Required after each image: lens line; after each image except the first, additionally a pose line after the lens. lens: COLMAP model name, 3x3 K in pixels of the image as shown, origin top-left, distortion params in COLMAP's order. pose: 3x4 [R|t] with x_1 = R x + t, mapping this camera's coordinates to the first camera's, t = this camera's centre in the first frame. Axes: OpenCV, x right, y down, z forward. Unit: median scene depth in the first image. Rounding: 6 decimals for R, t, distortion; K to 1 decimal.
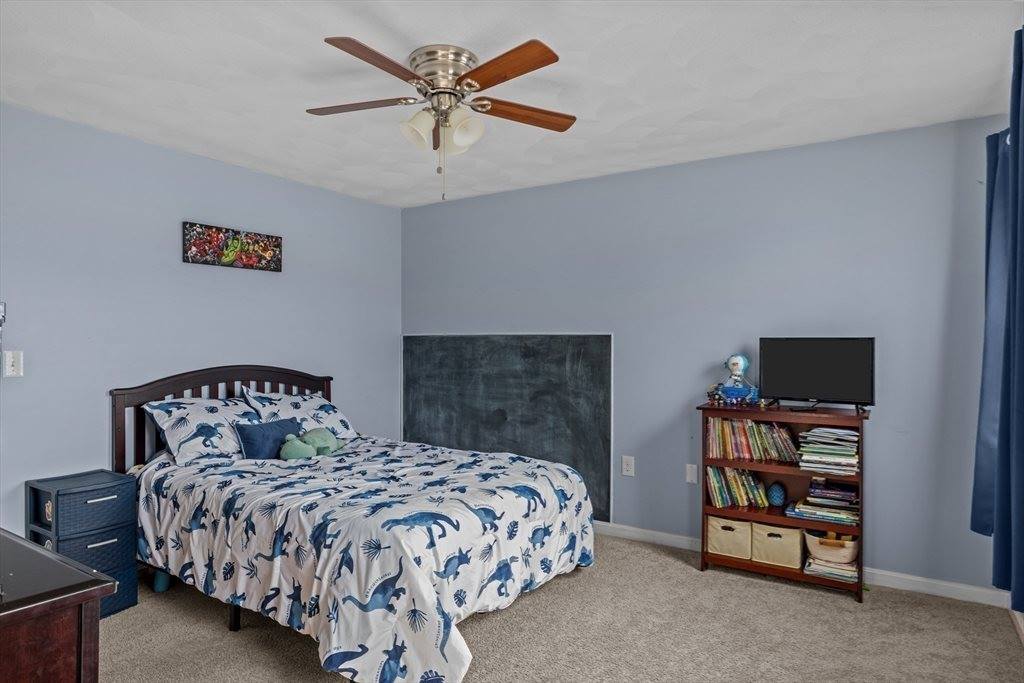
lens RADIAL K [[616.0, 0, 512.0], [0, 616.0, 344.6], [0, 0, 1]] dist [-0.007974, 0.003211]
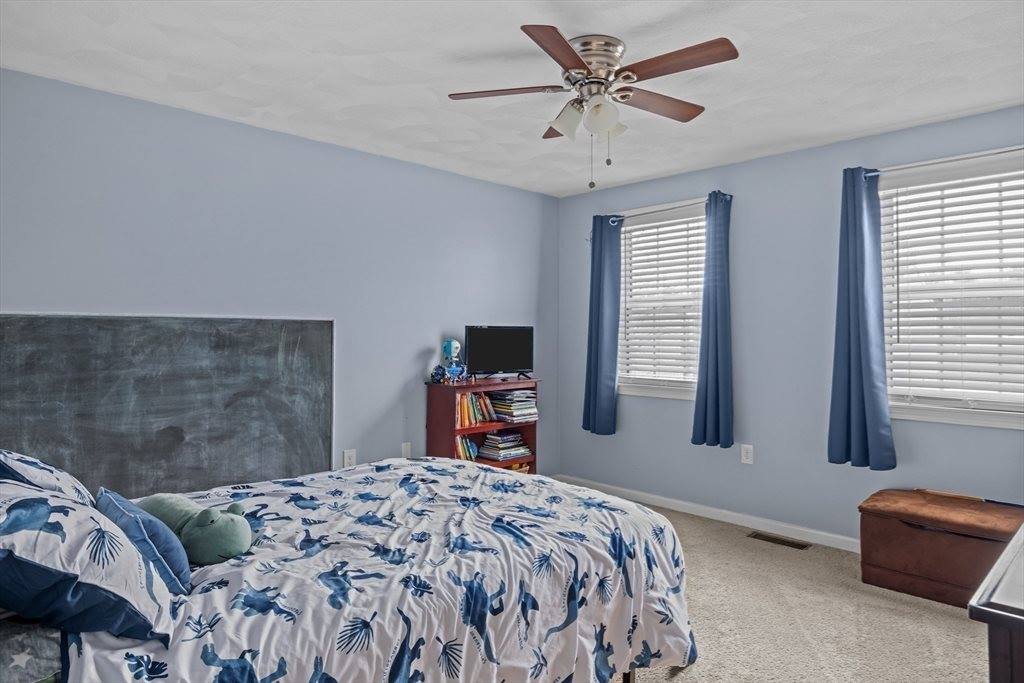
lens RADIAL K [[616.0, 0, 512.0], [0, 616.0, 336.5], [0, 0, 1]] dist [-0.007974, 0.003211]
pose [[0.216279, -0.004750, 0.976320, -0.625708], [0.003080, 0.999987, 0.004183, 0.003973], [-0.976327, 0.002102, 0.216291, 0.510497]]
